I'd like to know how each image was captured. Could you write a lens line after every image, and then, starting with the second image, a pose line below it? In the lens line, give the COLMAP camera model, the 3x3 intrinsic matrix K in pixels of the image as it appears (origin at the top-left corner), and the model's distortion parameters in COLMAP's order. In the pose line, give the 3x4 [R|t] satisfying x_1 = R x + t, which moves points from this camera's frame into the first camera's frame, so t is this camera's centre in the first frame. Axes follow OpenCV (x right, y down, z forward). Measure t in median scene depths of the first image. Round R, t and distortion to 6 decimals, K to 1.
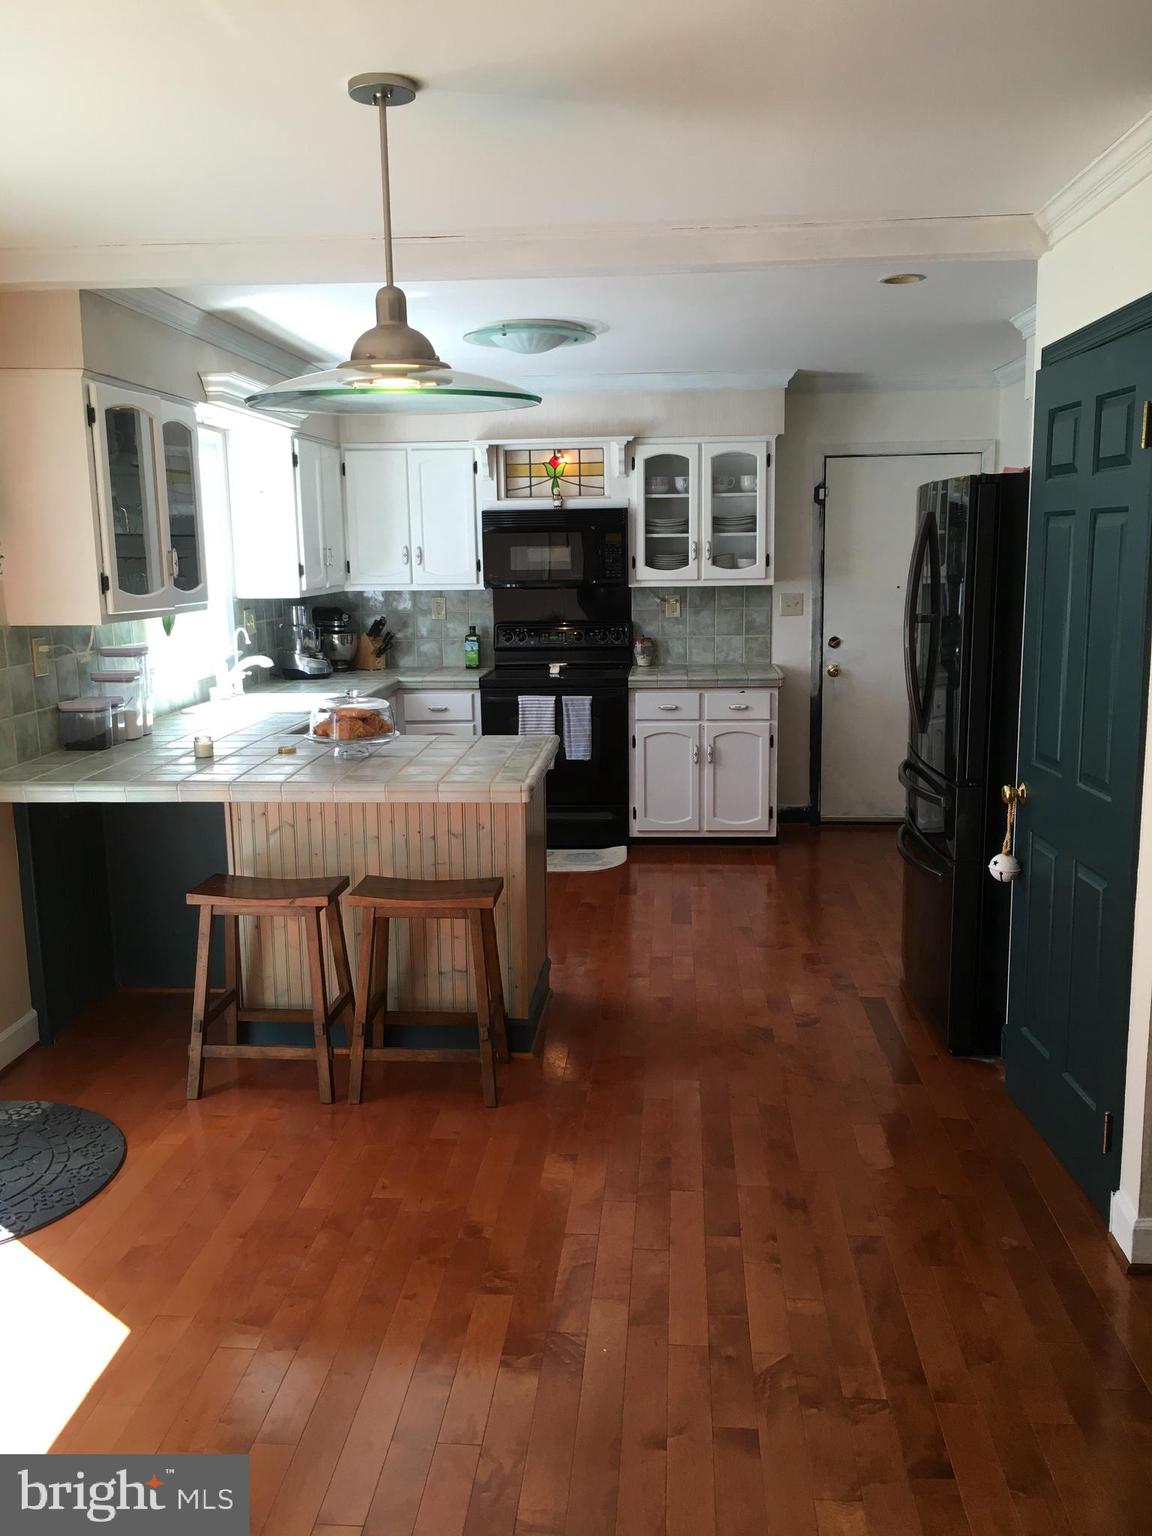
lens RADIAL K [[1302.7, 0, 571.3], [0, 1302.7, 764.7], [0, 0, 1]] dist [0.068400, -0.089583]
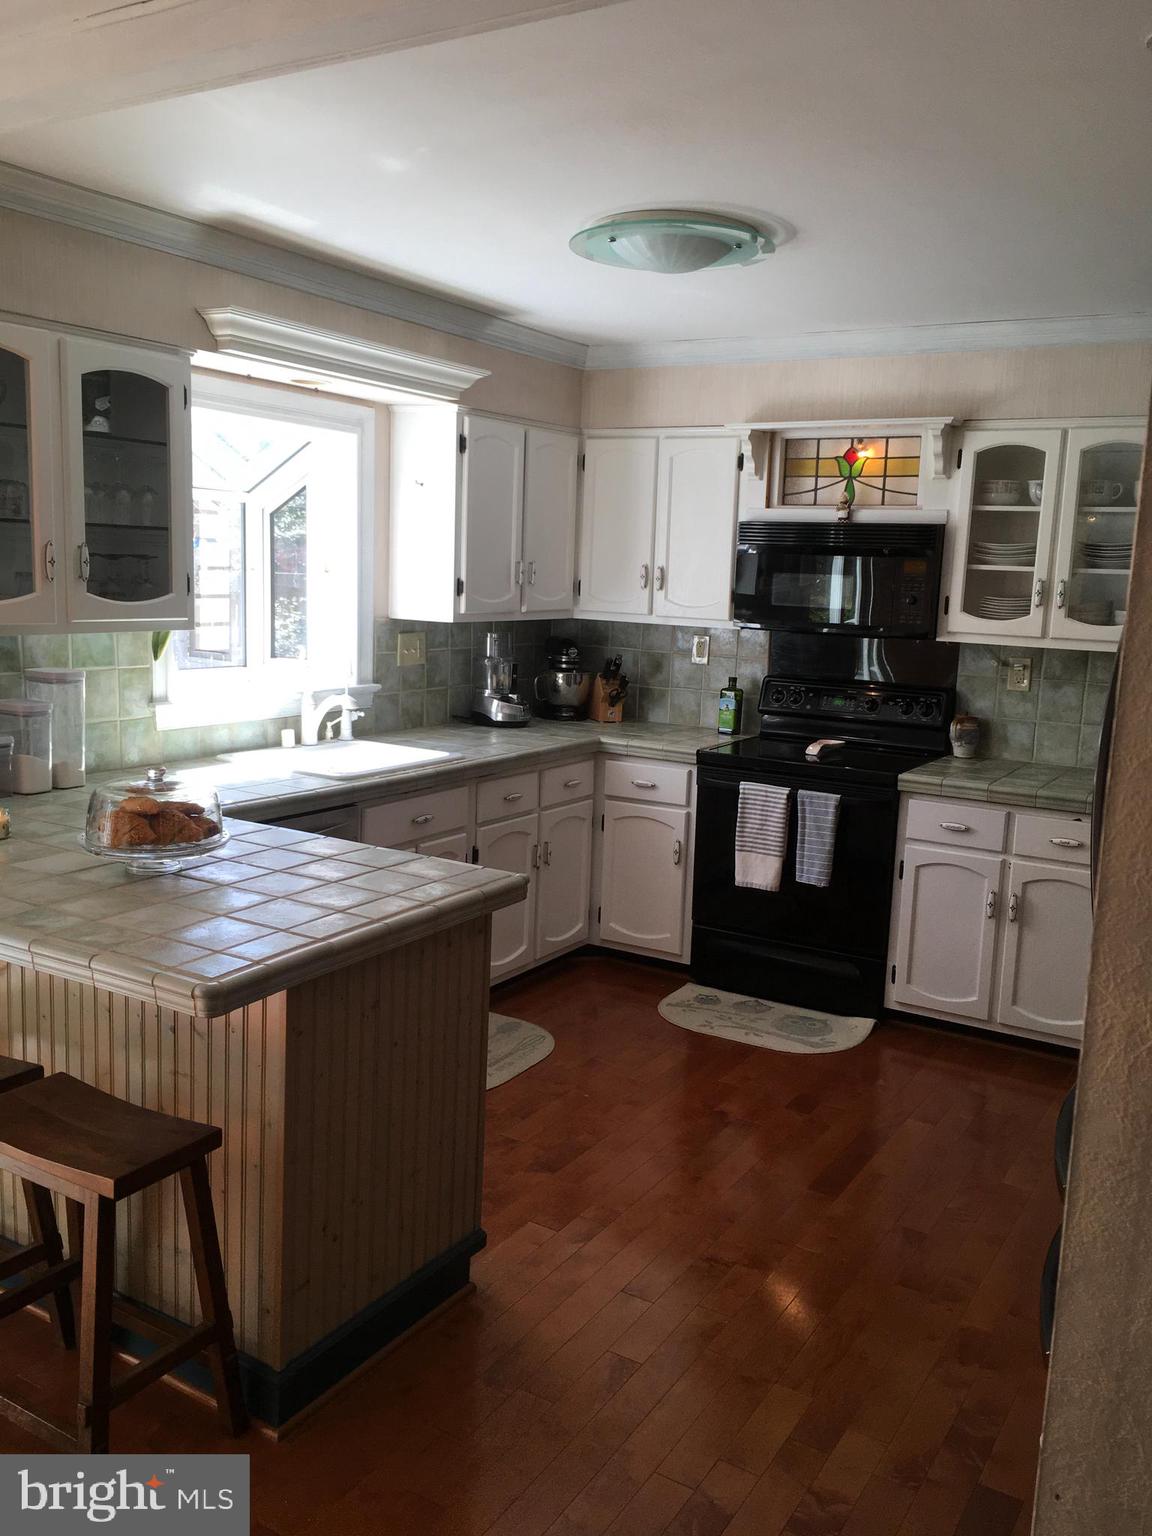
lens RADIAL K [[1302.7, 0, 571.3], [0, 1302.7, 764.7], [0, 0, 1]] dist [0.068400, -0.089583]
pose [[0.892465, 0.118854, -0.435179, 0.180159], [-0.126505, 0.991900, 0.011468, -0.056617], [0.433017, 0.044818, 0.900271, 0.311005]]
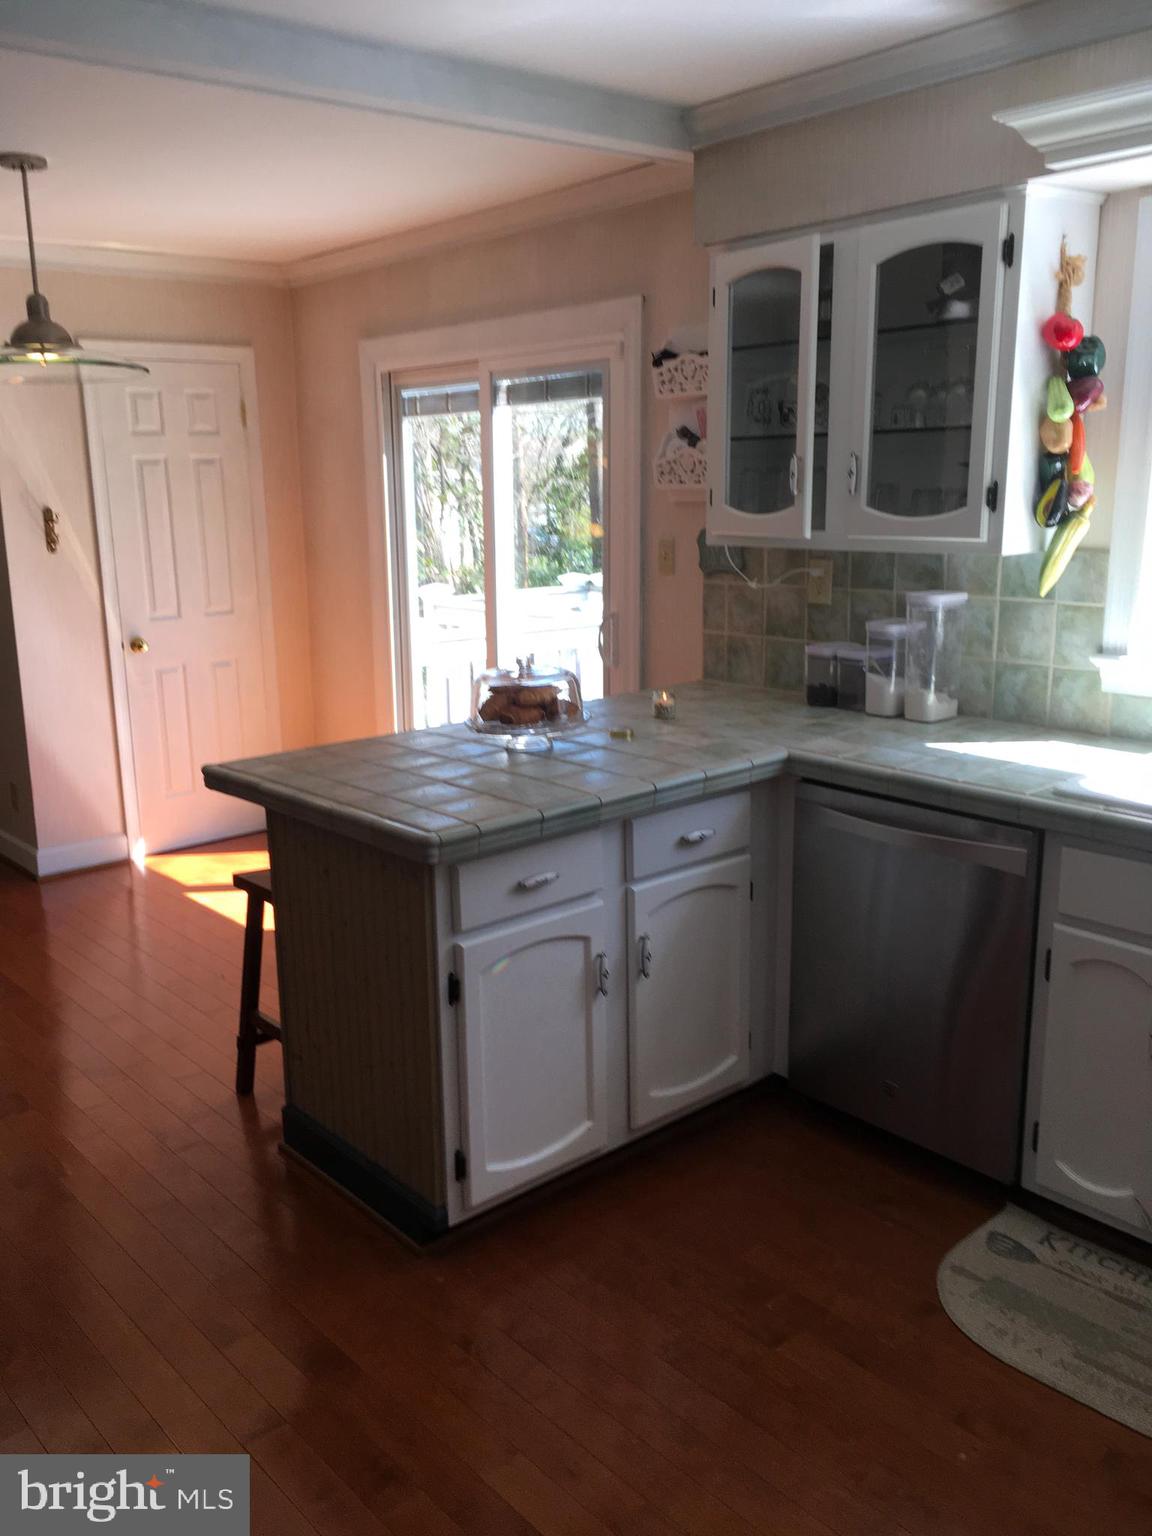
lens RADIAL K [[1302.7, 0, 571.3], [0, 1302.7, 764.7], [0, 0, 1]] dist [0.068400, -0.089583]
pose [[-0.703164, 0.184568, -0.686655, 0.200483], [-0.086353, 0.936406, 0.340129, -0.156107], [0.705765, 0.298461, -0.642509, 0.930672]]
